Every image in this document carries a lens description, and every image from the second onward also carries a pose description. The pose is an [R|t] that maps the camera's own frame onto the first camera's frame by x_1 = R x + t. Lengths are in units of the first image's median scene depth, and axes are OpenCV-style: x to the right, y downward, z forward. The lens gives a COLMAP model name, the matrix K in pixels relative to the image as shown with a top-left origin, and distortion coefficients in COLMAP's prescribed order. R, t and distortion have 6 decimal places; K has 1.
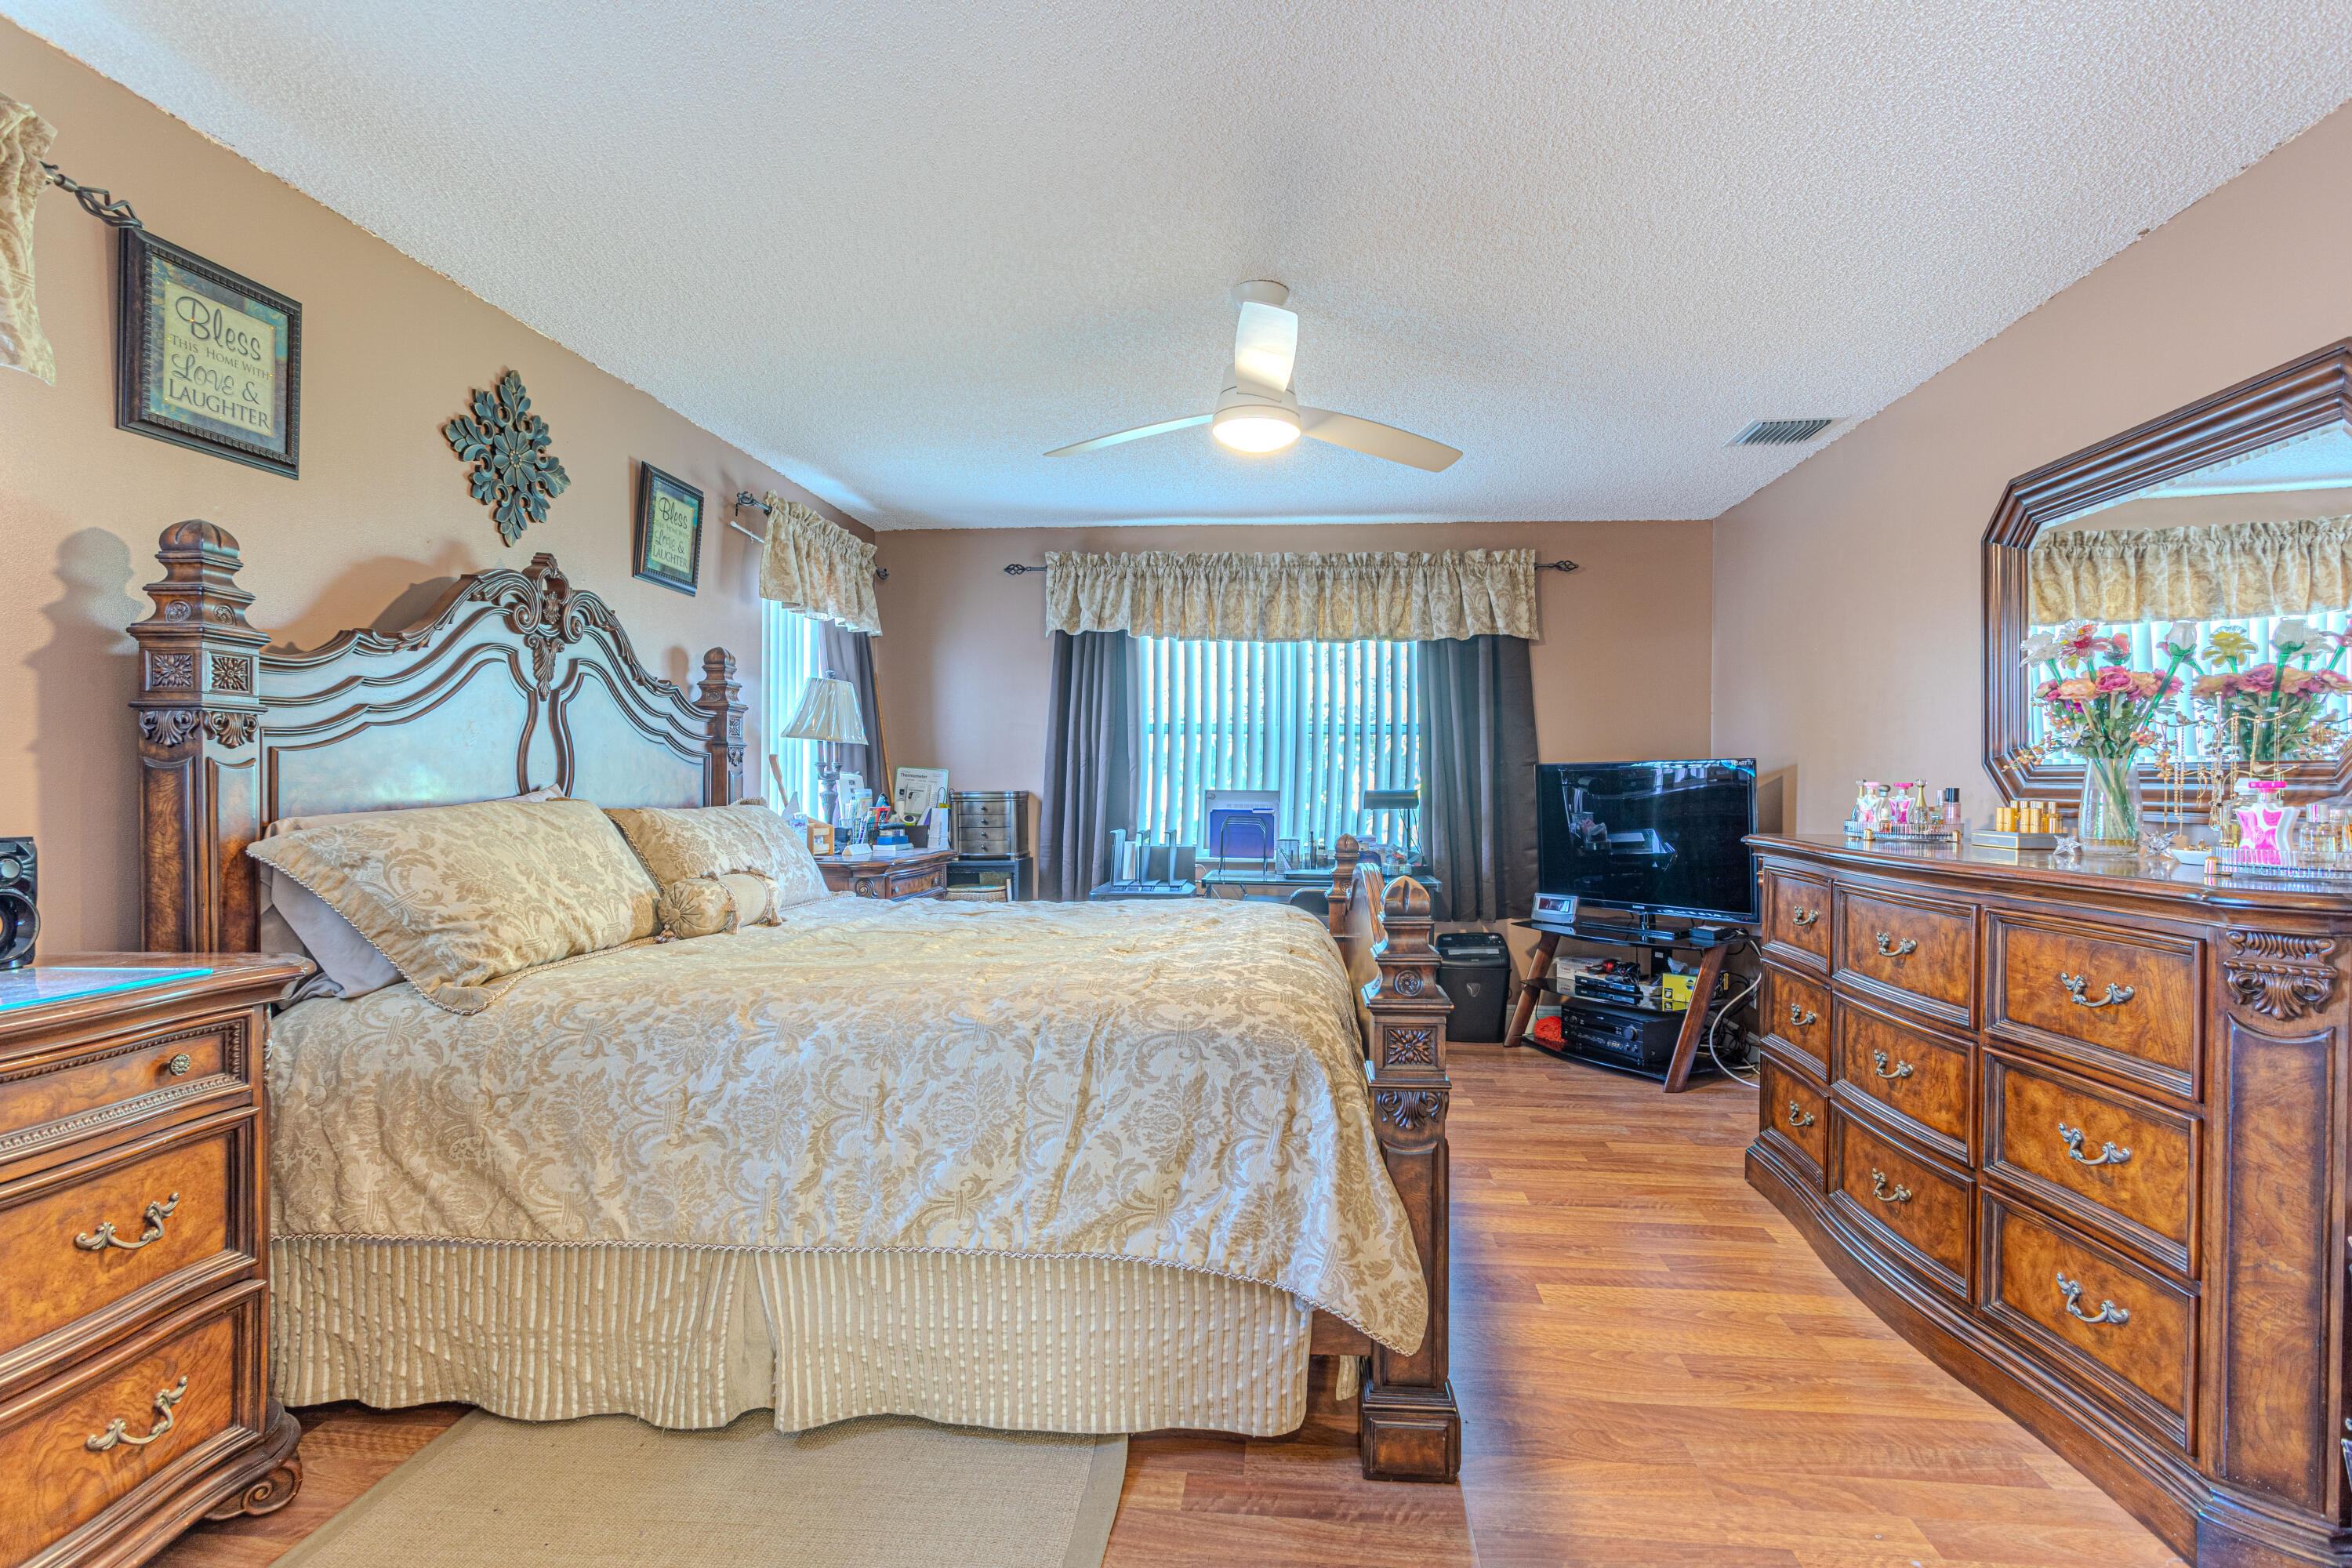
lens RADIAL K [[1129.8, 0, 1176.0], [0, 1129.8, 784.0], [0, 0, 1]] dist [-0.000345, 0.000544]
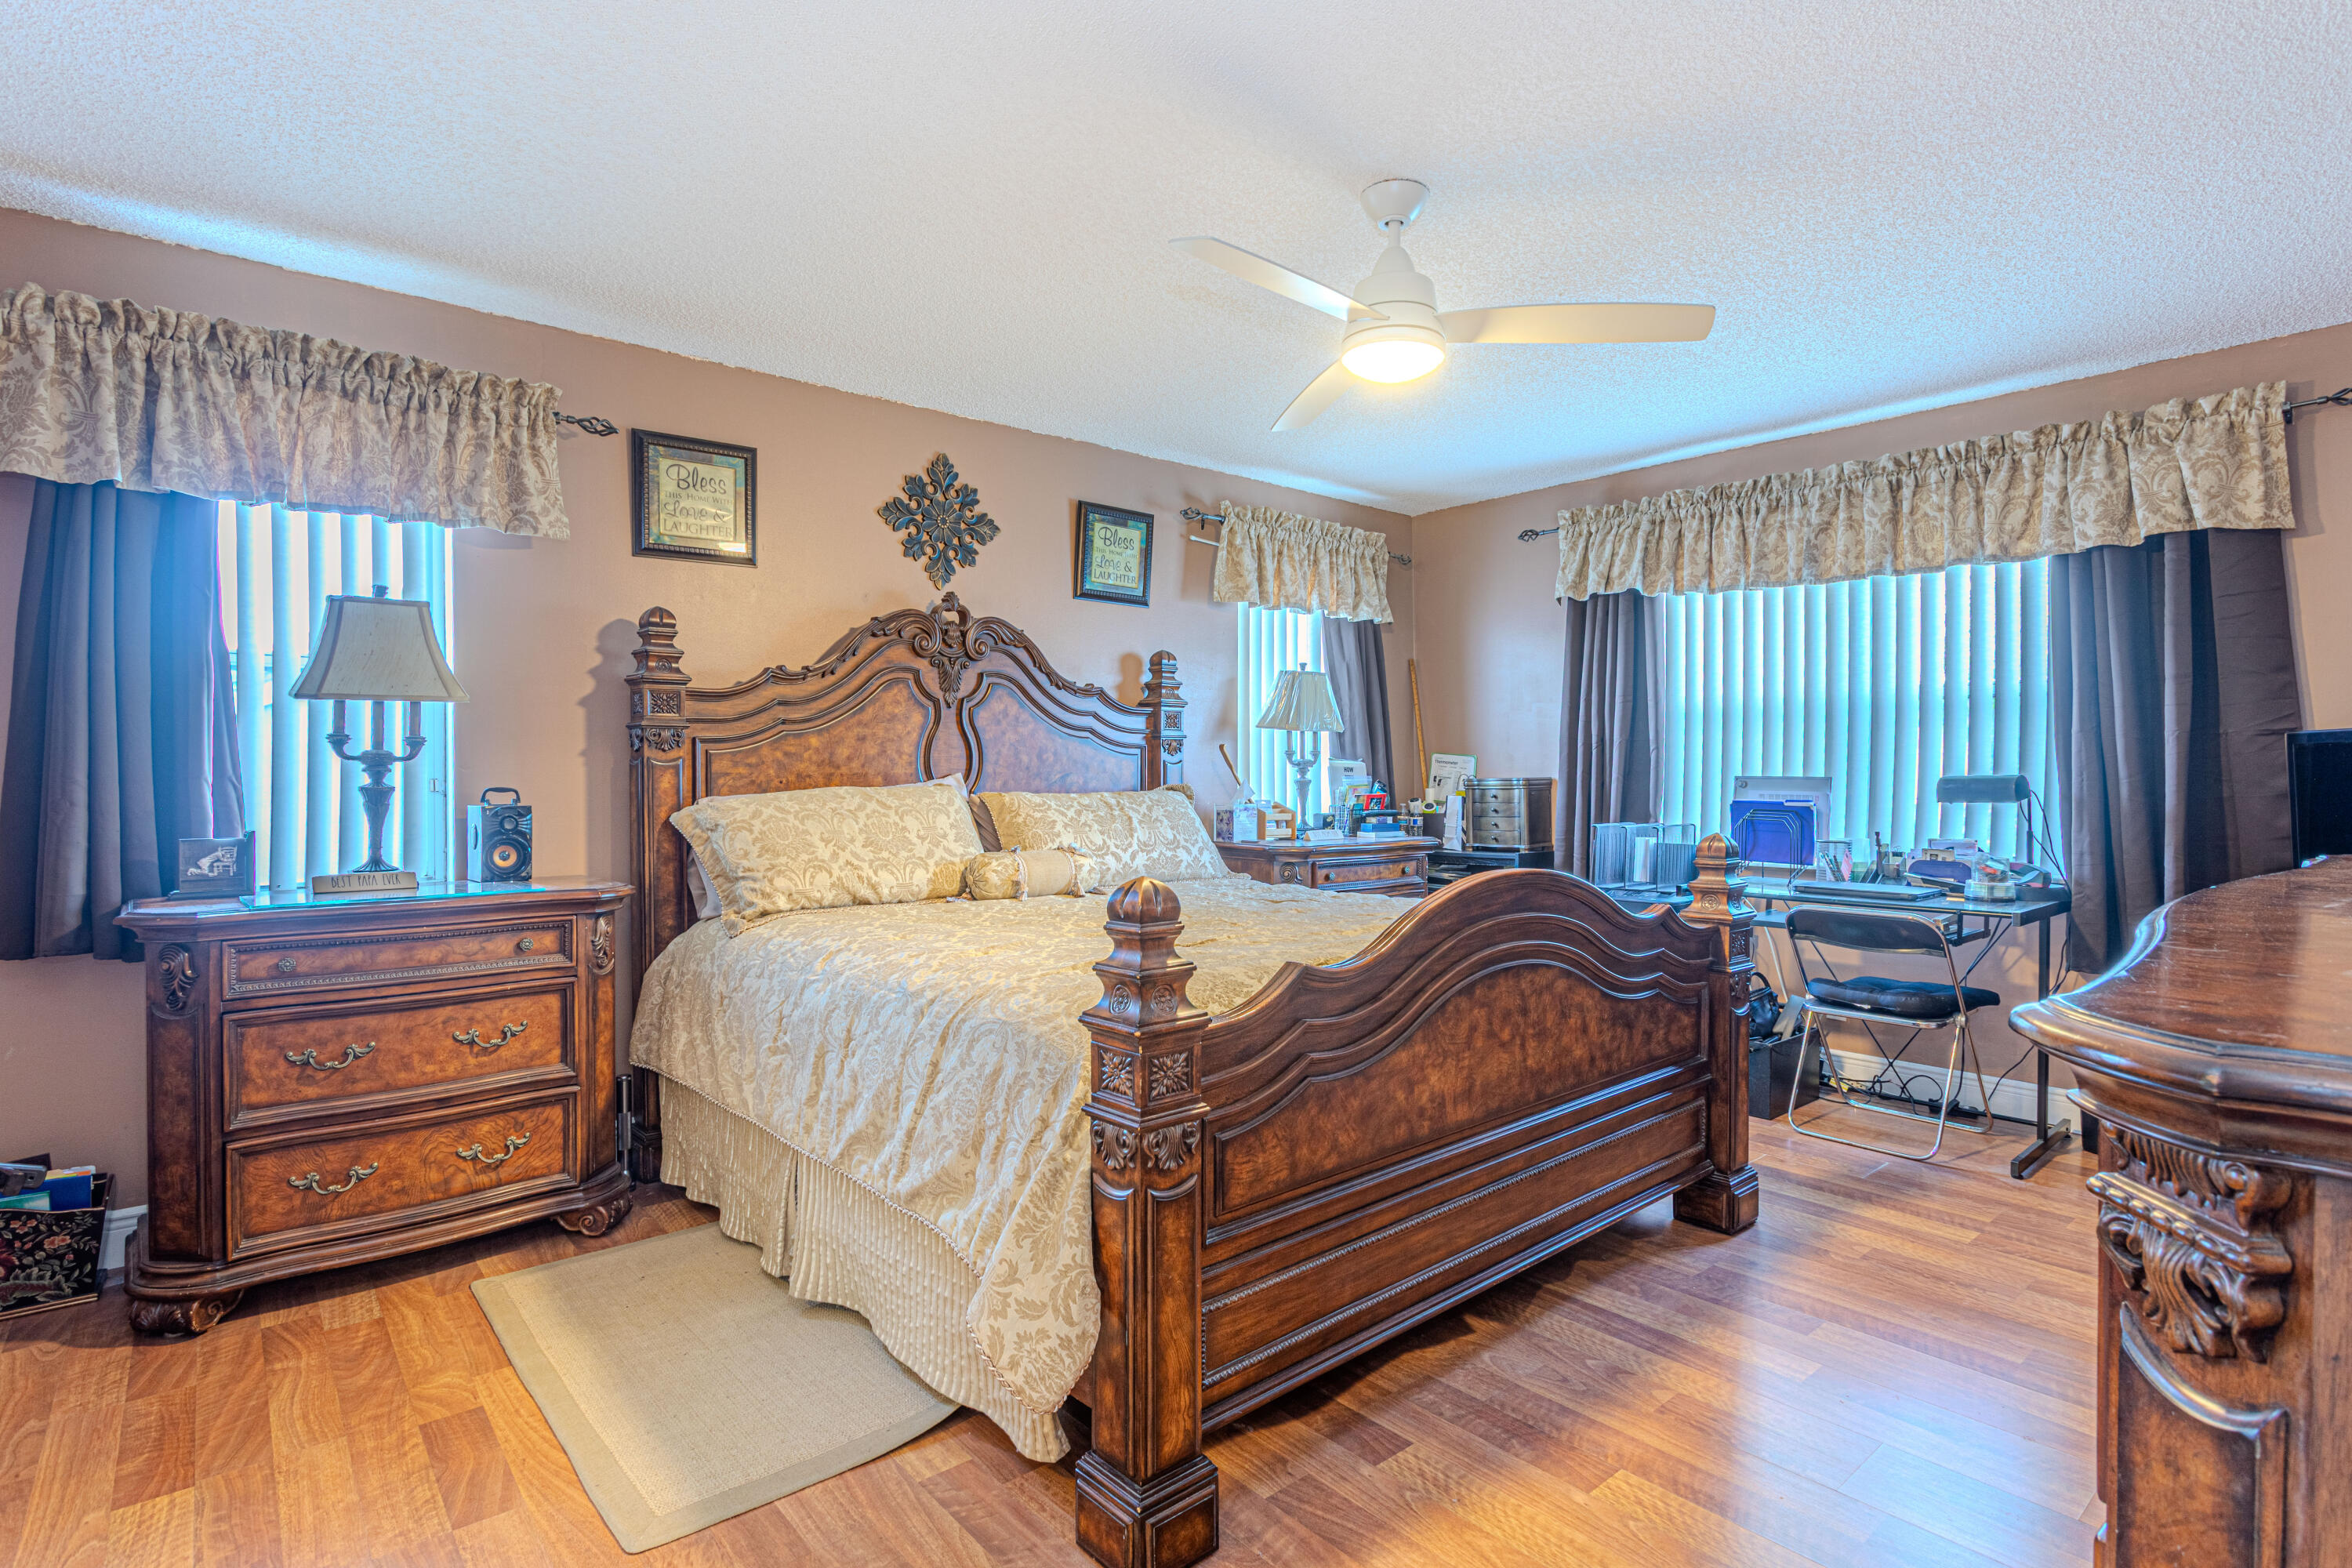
lens RADIAL K [[1139.8, 0, 1167.3], [0, 1139.8, 769.3], [0, 0, 1]] dist [-0.016765, 0.008137]
pose [[0.722480, -0.006229, -0.691364, 0.430527], [0.005635, 0.999979, -0.003121, 0.000884], [0.691369, -0.001640, 0.722500, 0.202858]]
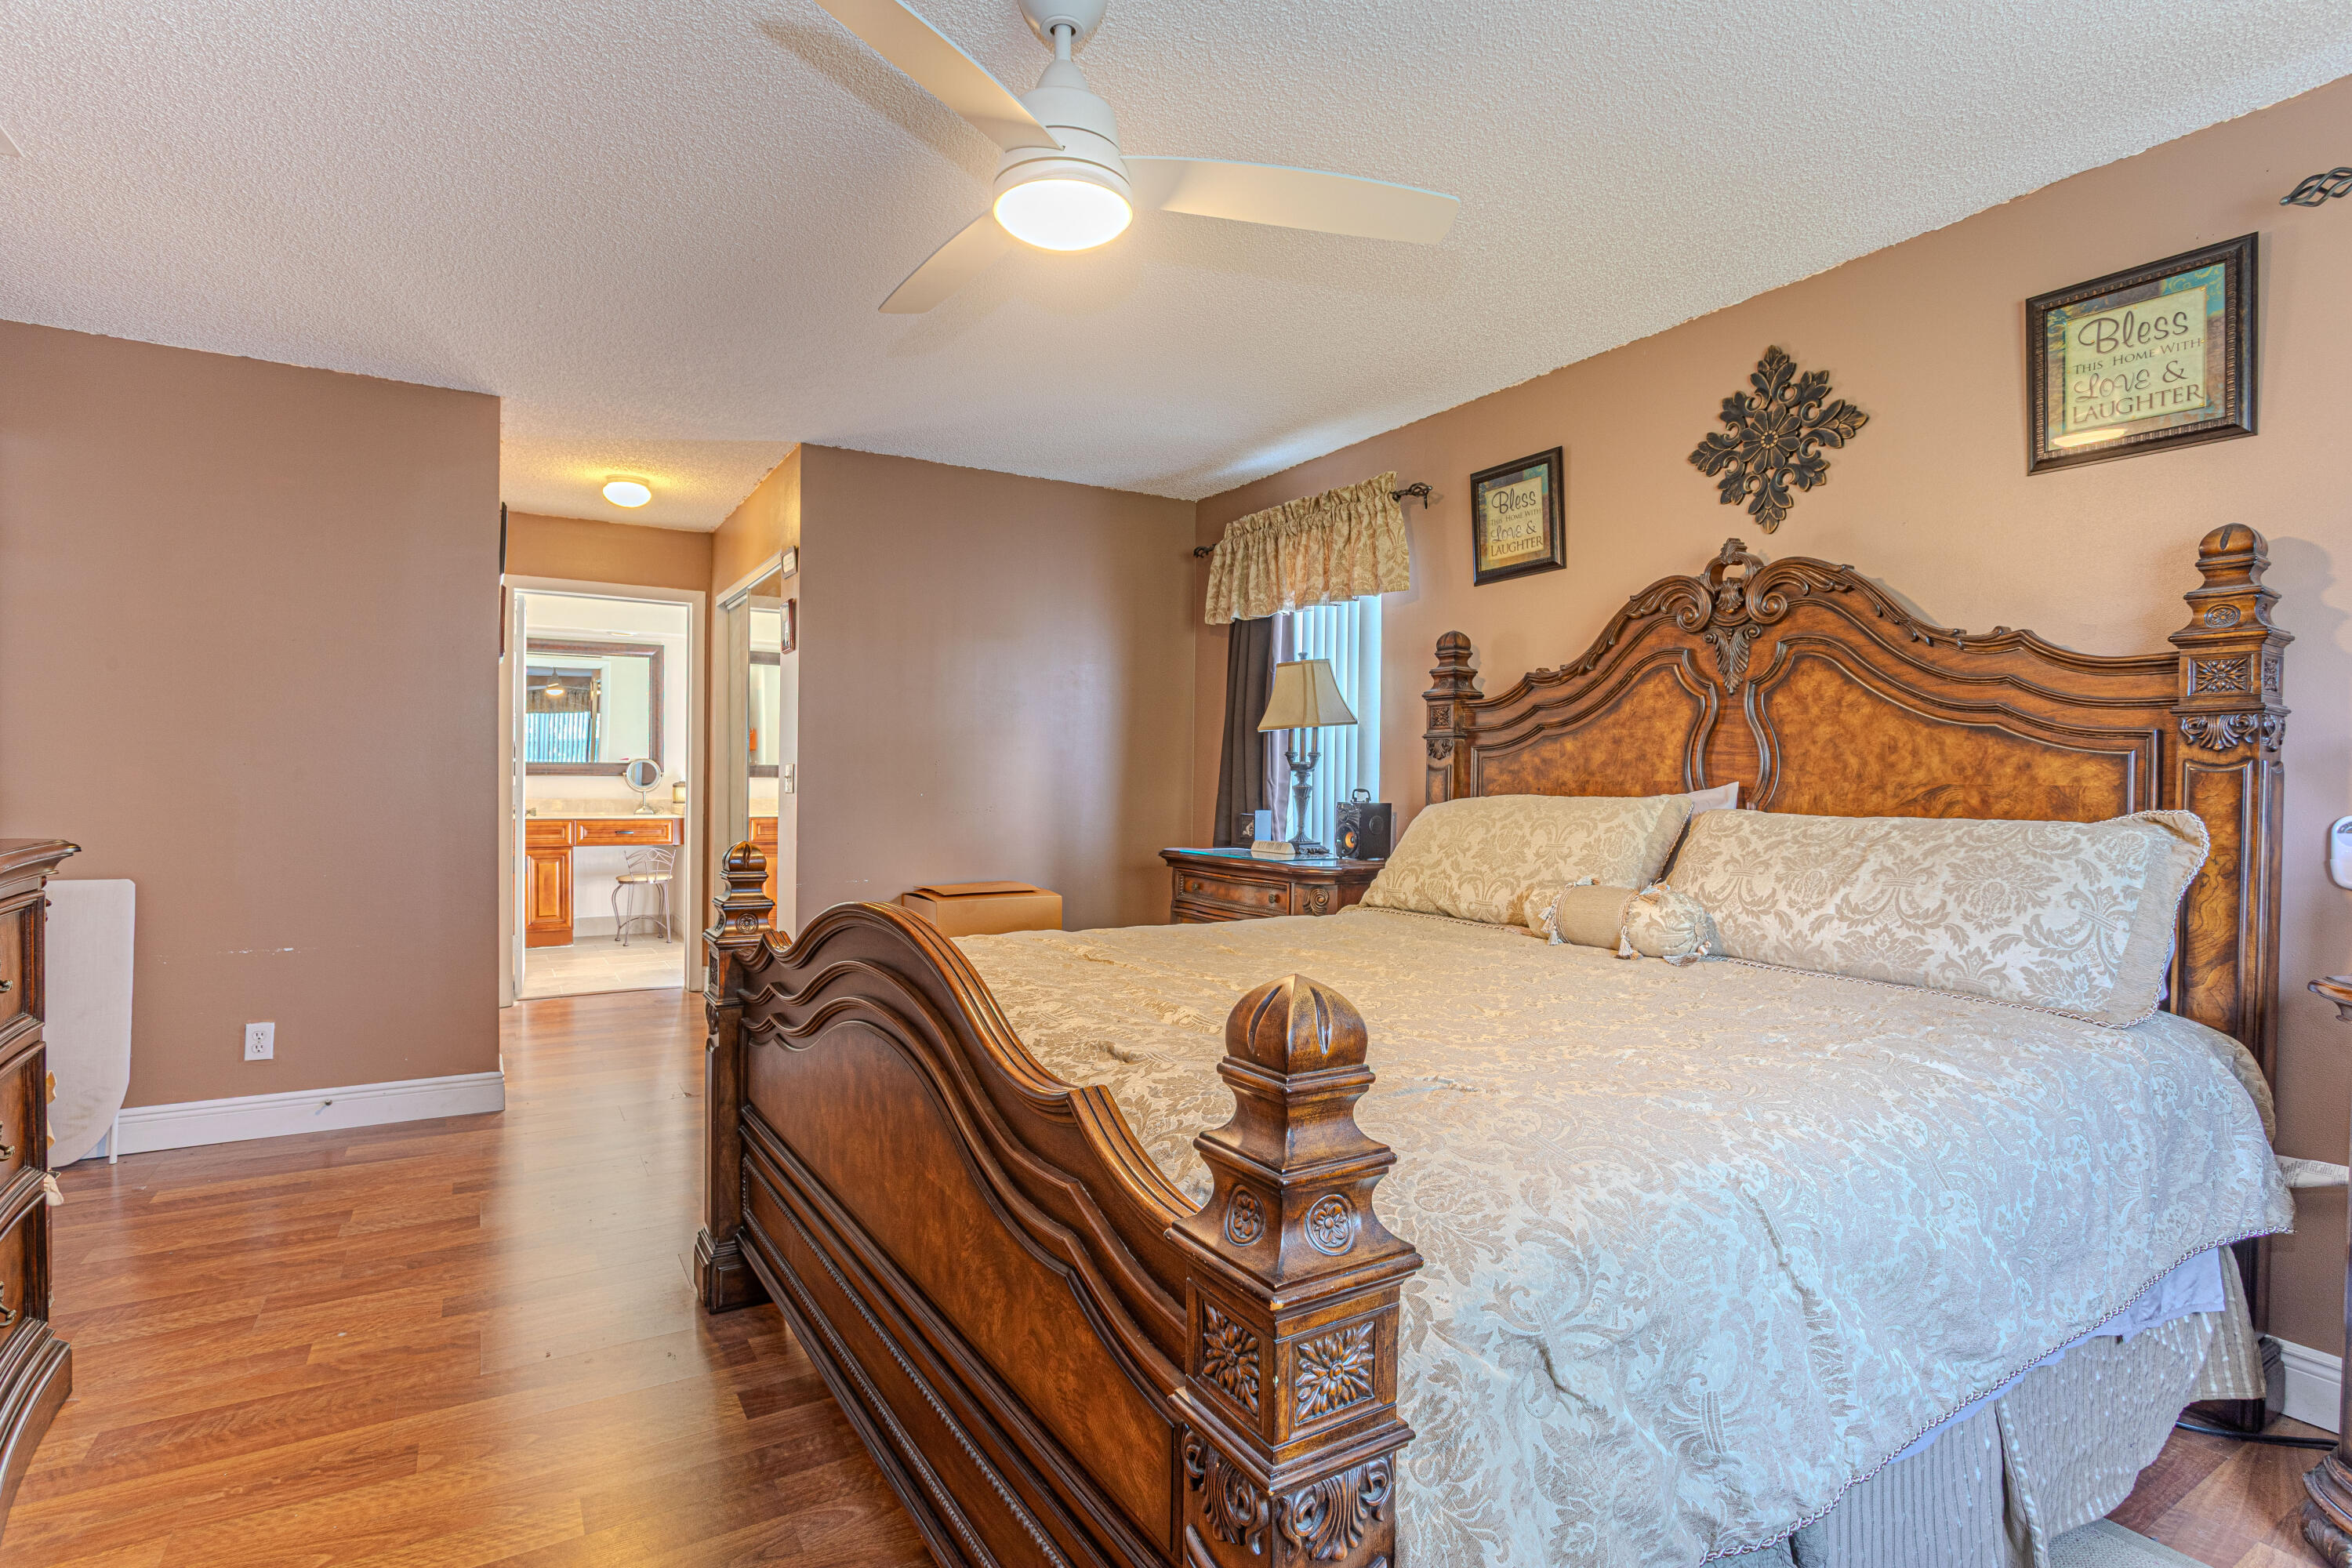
lens RADIAL K [[1139.8, 0, 1167.3], [0, 1139.8, 769.3], [0, 0, 1]] dist [-0.016765, 0.008137]
pose [[-0.787260, -0.015626, -0.616423, 0.339870], [-0.012348, 0.999878, -0.009576, 0.003295], [0.616497, 0.000072, -0.787357, 1.238884]]
